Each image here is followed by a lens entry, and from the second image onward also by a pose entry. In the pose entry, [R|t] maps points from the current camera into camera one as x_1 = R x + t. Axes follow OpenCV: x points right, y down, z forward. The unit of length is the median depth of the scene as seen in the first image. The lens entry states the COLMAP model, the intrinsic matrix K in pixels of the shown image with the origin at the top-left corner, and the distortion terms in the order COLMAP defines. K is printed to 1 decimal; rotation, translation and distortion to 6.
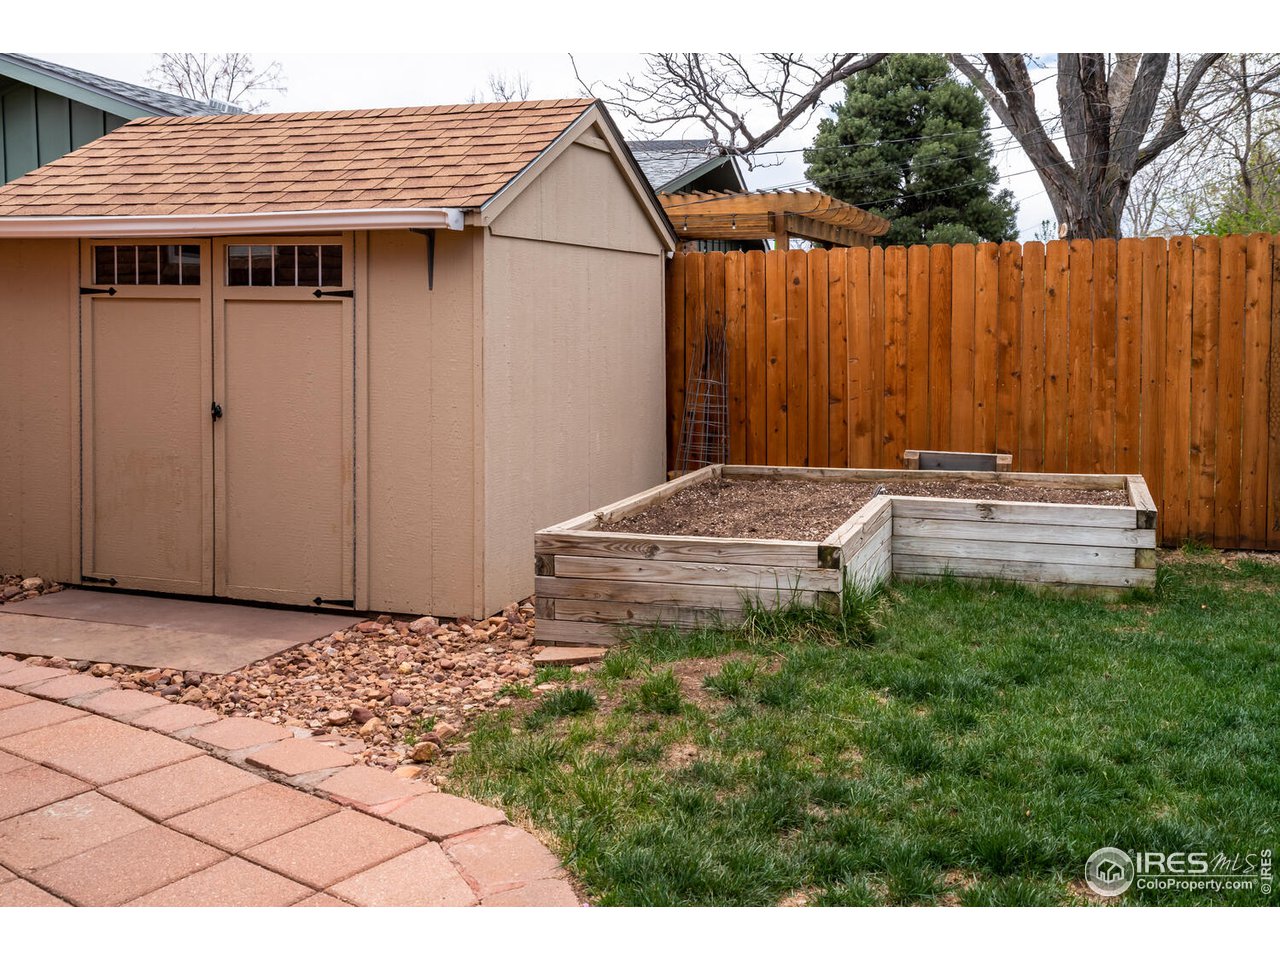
lens RADIAL K [[1893.8, 0, 639.9], [0, 1893.8, 479.0], [0, 0, 1]] dist [0.005302, 0.000000]
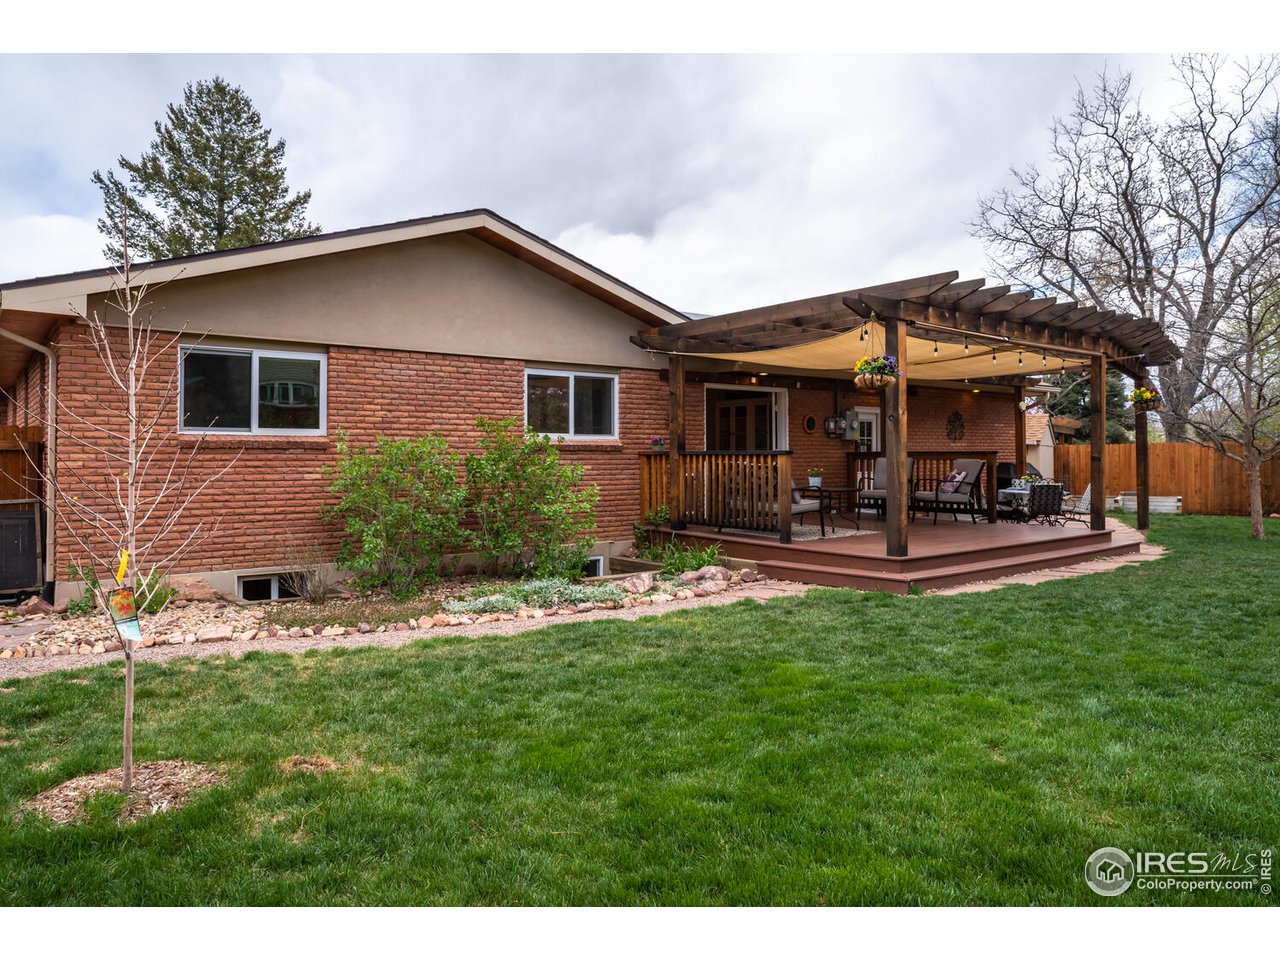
lens RADIAL K [[956.3, 0, 639.8], [0, 956.3, 477.1], [0, 0, 1]] dist [0.002051, 0.000222]
pose [[0.960571, 0.002490, -0.278024, -0.307310], [-0.022358, 0.997413, -0.068313, 0.125632], [0.277135, 0.071836, 0.958142, -1.399346]]
